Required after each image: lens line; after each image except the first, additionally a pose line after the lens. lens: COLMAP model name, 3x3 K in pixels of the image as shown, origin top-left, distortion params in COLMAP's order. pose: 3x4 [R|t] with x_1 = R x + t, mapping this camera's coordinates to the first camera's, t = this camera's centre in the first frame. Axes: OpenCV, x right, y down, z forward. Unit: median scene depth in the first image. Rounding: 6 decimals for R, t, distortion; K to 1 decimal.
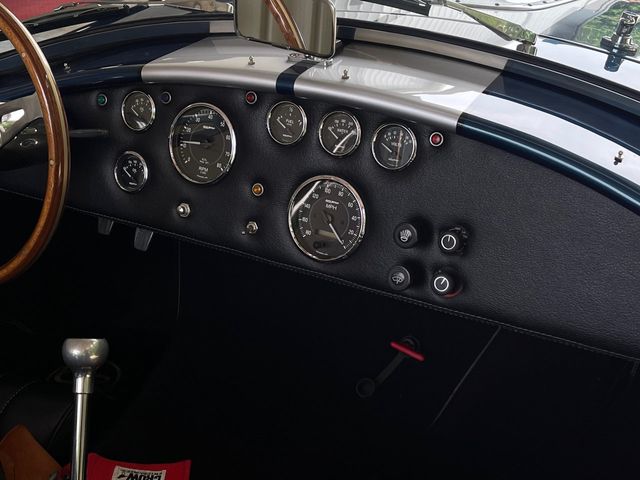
lens RADIAL K [[810.0, 0, 320.1], [0, 810.0, 239.7], [0, 0, 1]] dist [0.008389, 0.000000]
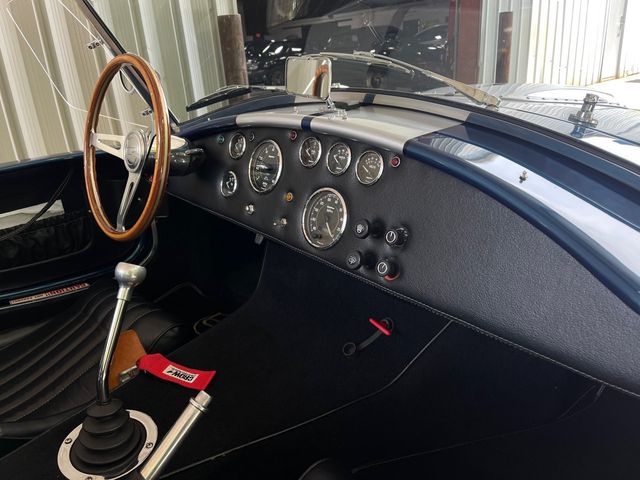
lens RADIAL K [[489.5, 0, 319.8], [0, 489.5, 240.0], [0, 0, 1]] dist [0.003848, -0.008134]
pose [[0.940276, 0.117740, -0.319403, 0.280347], [-0.151758, 0.984867, -0.083706, 0.084715], [0.304714, 0.127179, 0.943915, 0.196274]]
